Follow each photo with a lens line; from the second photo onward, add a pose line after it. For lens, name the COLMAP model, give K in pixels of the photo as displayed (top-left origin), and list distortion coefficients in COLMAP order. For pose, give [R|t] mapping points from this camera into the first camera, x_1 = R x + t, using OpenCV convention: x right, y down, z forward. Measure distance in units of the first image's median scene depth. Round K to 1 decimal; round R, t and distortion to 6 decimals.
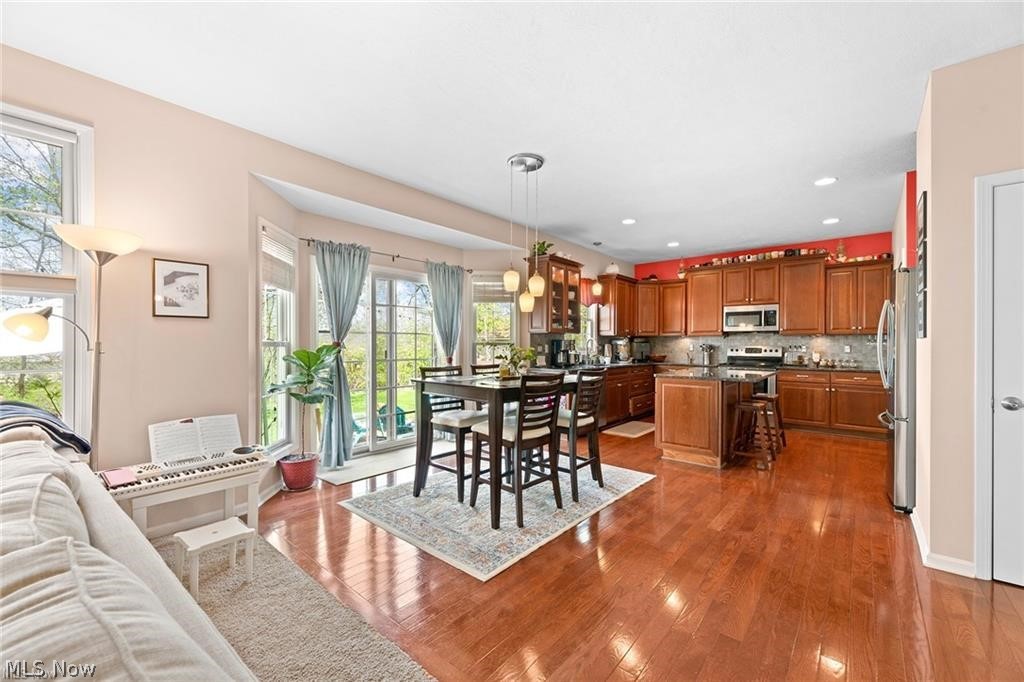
lens RADIAL K [[415.6, 0, 510.9], [0, 415.6, 345.8], [0, 0, 1]] dist [0.011458, -0.001206]
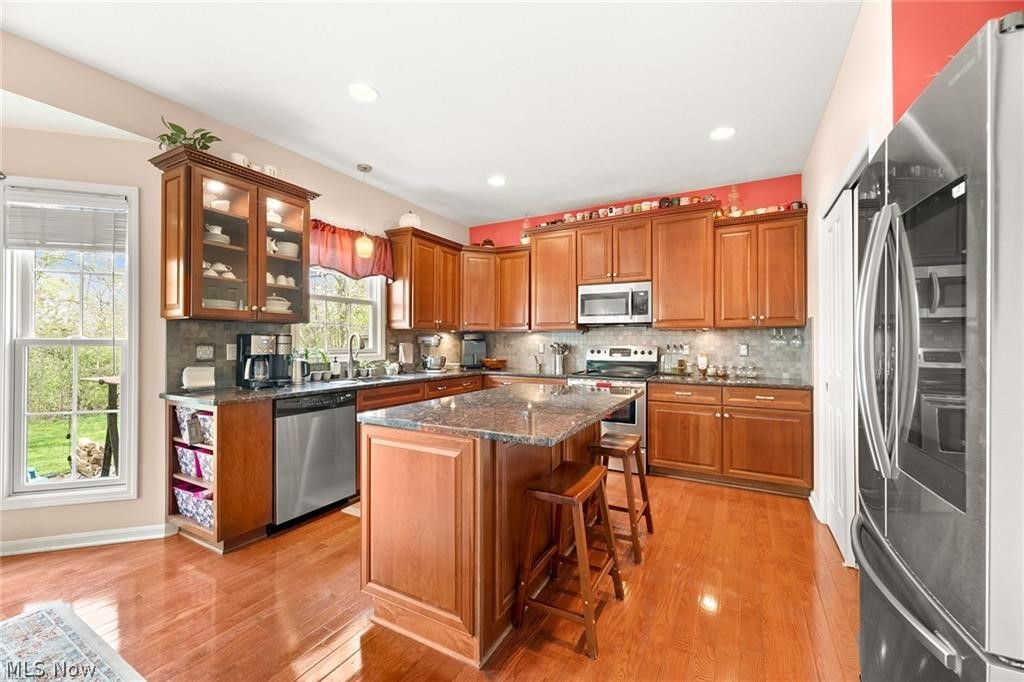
lens RADIAL K [[415.6, 0, 514.7], [0, 415.6, 341.9], [0, 0, 1]] dist [0.011458, -0.001206]
pose [[0.979719, -0.000776, 0.200377, 0.303097], [0.002130, 0.999976, -0.006546, -0.001354], [-0.200367, 0.006840, 0.979697, 0.407676]]
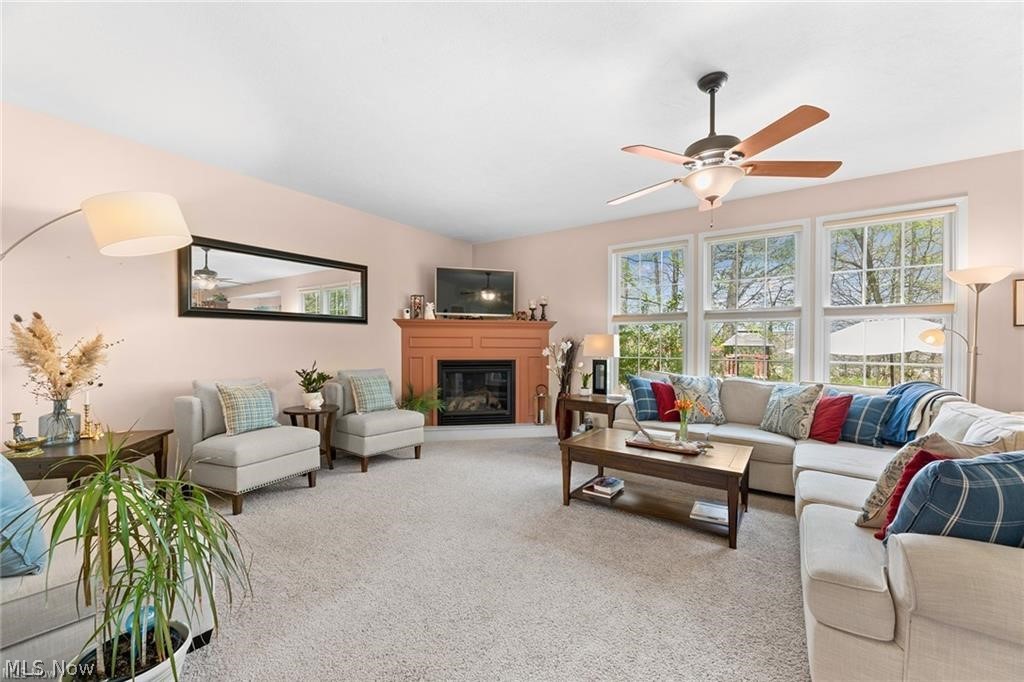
lens RADIAL K [[415.6, 0, 516.7], [0, 415.6, 345.9], [0, 0, 1]] dist [0.011458, -0.001206]
pose [[0.107719, 0.001411, -0.994180, 0.105987], [-0.004456, 0.999990, 0.000937, -0.001880], [0.994171, 0.004329, 0.107724, -0.267183]]
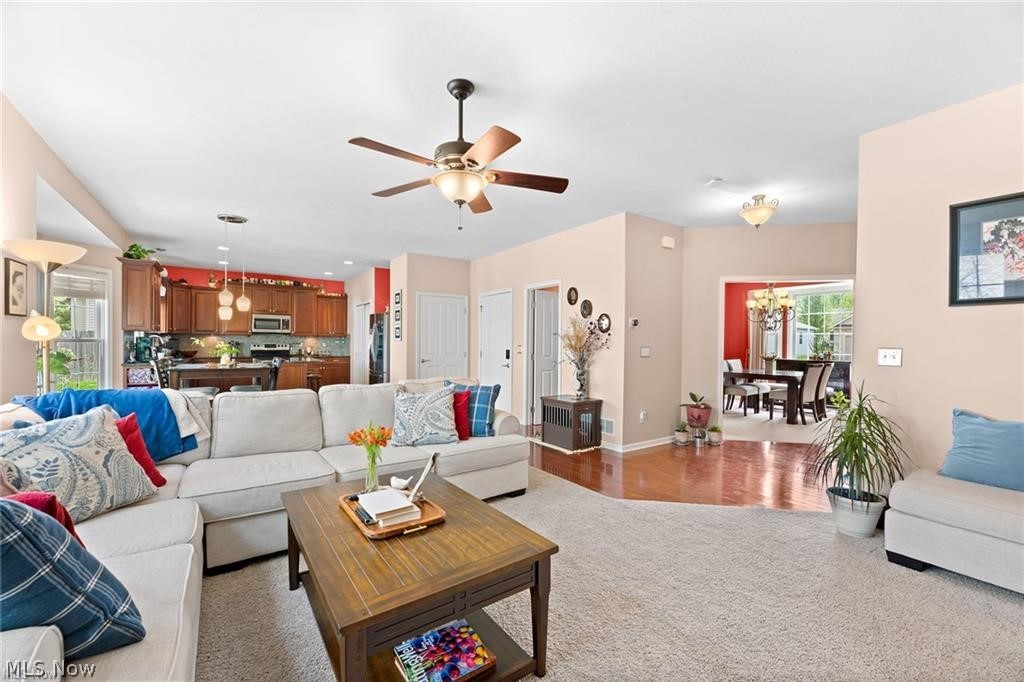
lens RADIAL K [[415.6, 0, 516.5], [0, 415.6, 347.0], [0, 0, 1]] dist [0.011458, -0.001206]
pose [[0.245794, -0.009029, 0.969280, -0.653228], [-0.004988, 0.999932, 0.010579, -0.004360], [-0.969309, -0.007435, 0.245732, -0.190586]]
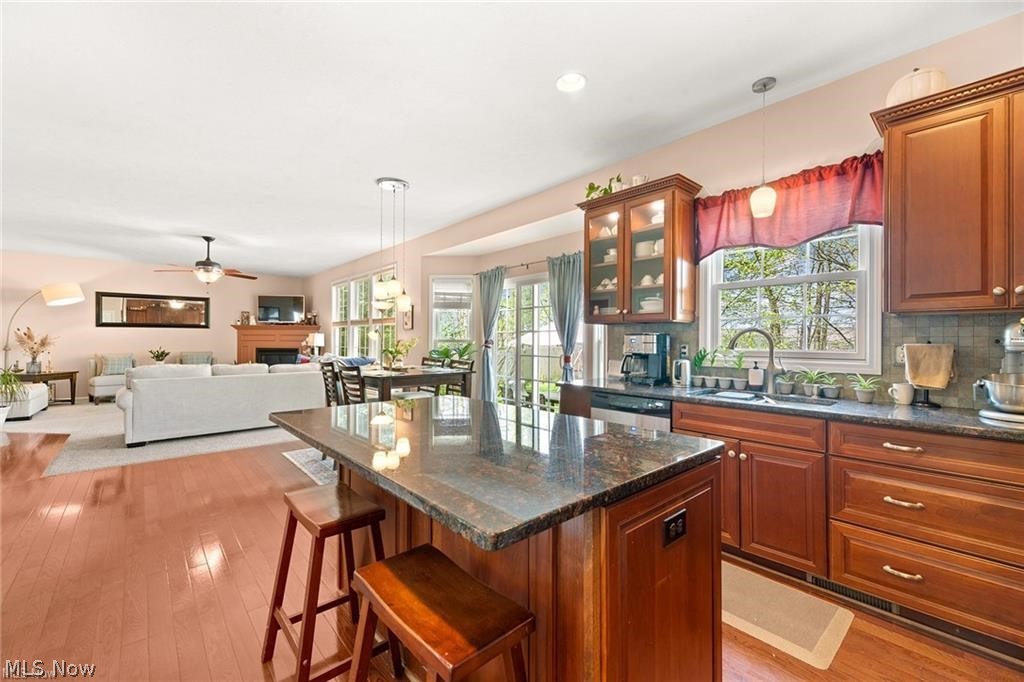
lens RADIAL K [[415.6, 0, 513.0], [0, 415.6, 338.0], [0, 0, 1]] dist [0.011458, -0.001206]
pose [[-0.138173, -0.006390, -0.990388, 0.642875], [-0.007216, 0.999959, -0.005445, -0.005200], [0.990382, 0.006394, -0.138213, 0.842621]]
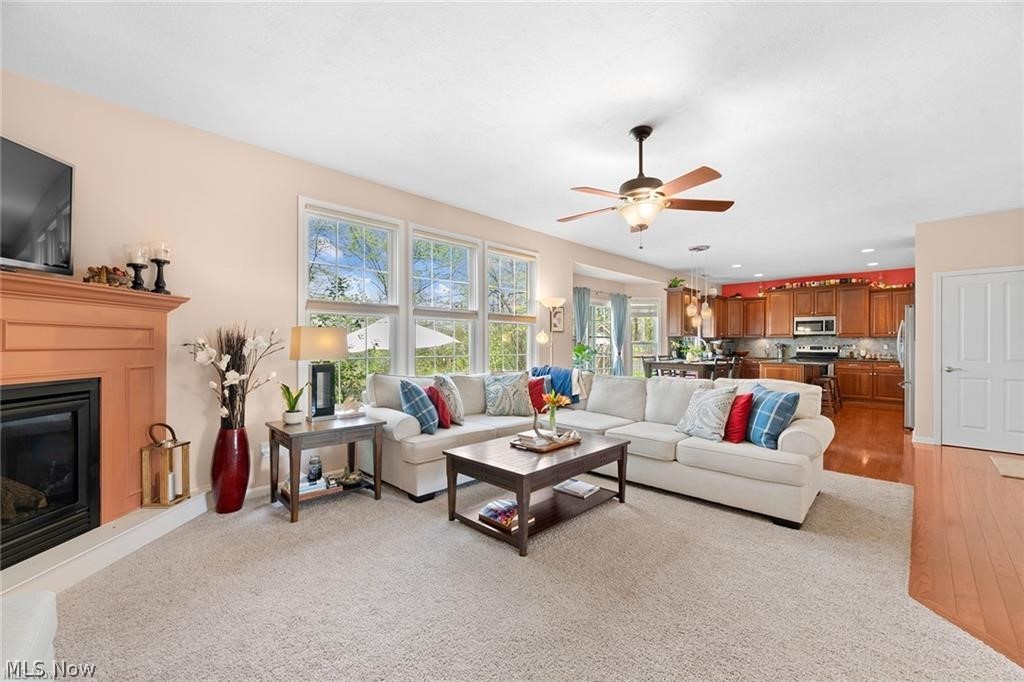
lens RADIAL K [[415.6, 0, 509.4], [0, 415.6, 343.7], [0, 0, 1]] dist [0.011458, -0.001206]
pose [[0.997296, 0.000031, -0.073492, -0.386168], [-0.000137, 0.999999, -0.001440, -0.001124], [0.073492, 0.001446, 0.997295, -0.538650]]
